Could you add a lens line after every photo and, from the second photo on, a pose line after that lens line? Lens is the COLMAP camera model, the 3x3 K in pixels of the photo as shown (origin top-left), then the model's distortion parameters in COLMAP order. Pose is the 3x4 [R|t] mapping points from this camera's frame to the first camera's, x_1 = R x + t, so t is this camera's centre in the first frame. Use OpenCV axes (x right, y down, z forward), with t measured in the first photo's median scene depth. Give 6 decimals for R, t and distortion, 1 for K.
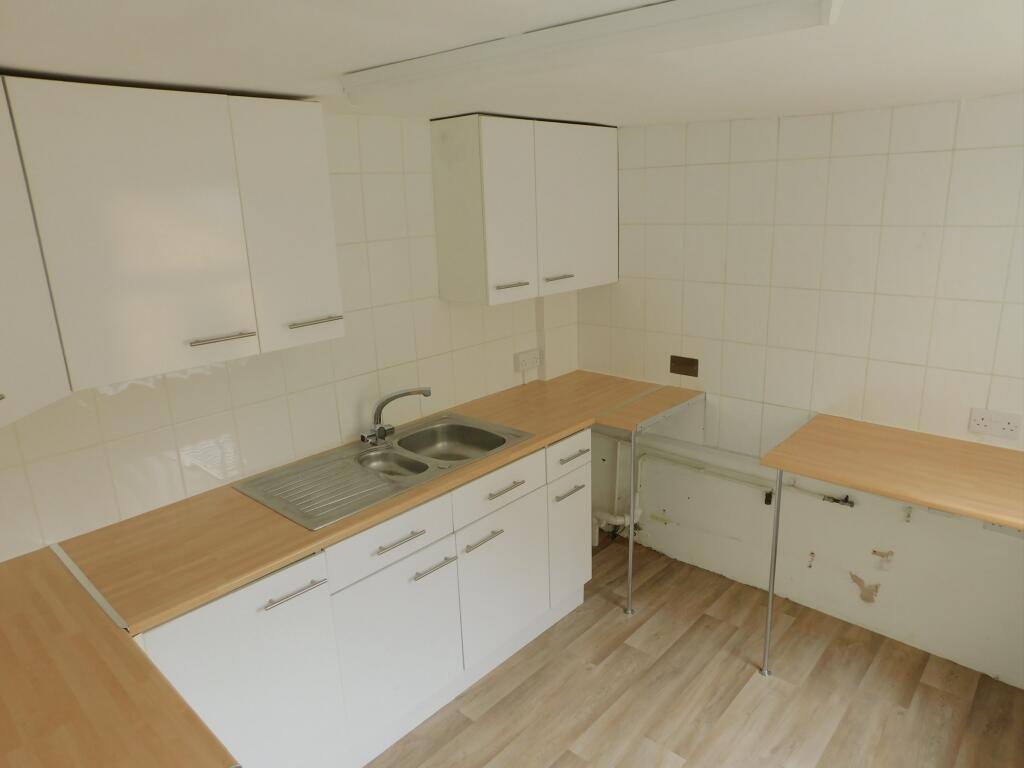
lens RADIAL K [[683.5, 0, 510.7], [0, 683.5, 385.1], [0, 0, 1]] dist [-0.050247, 0.039757]
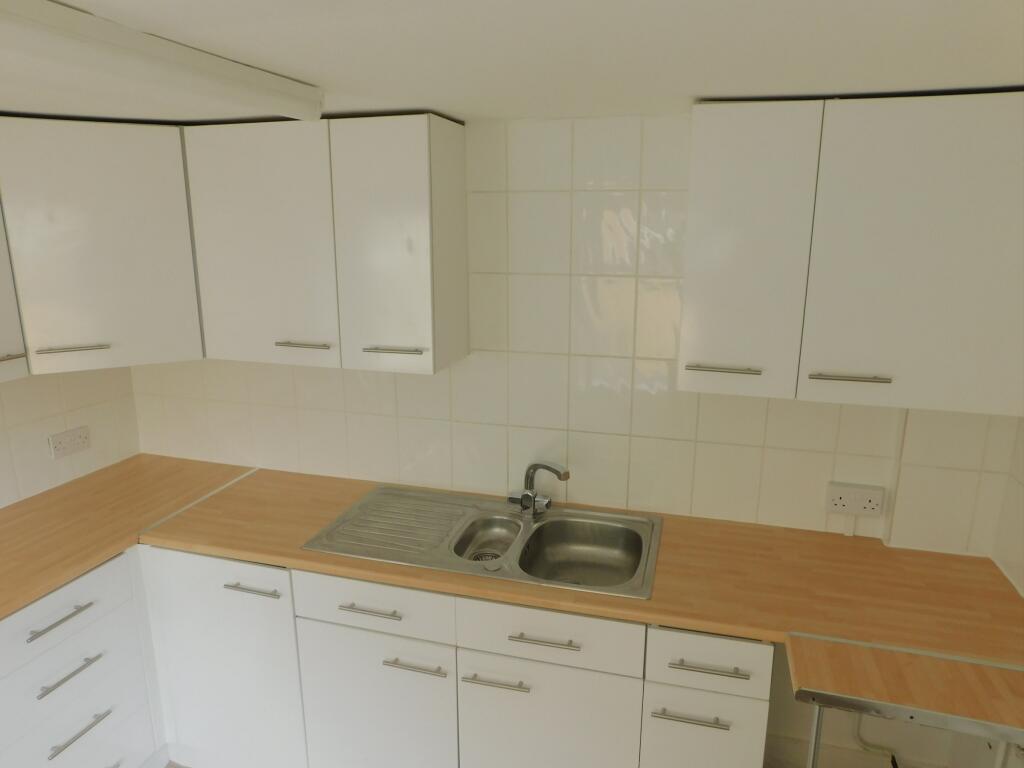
lens RADIAL K [[683.5, 0, 511.0], [0, 683.5, 381.3], [0, 0, 1]] dist [-0.050247, 0.039757]
pose [[0.432602, 0.247524, -0.866942, 0.538556], [-0.256417, 0.955644, 0.144898, -0.203815], [0.864353, 0.159616, 0.476882, 0.615635]]
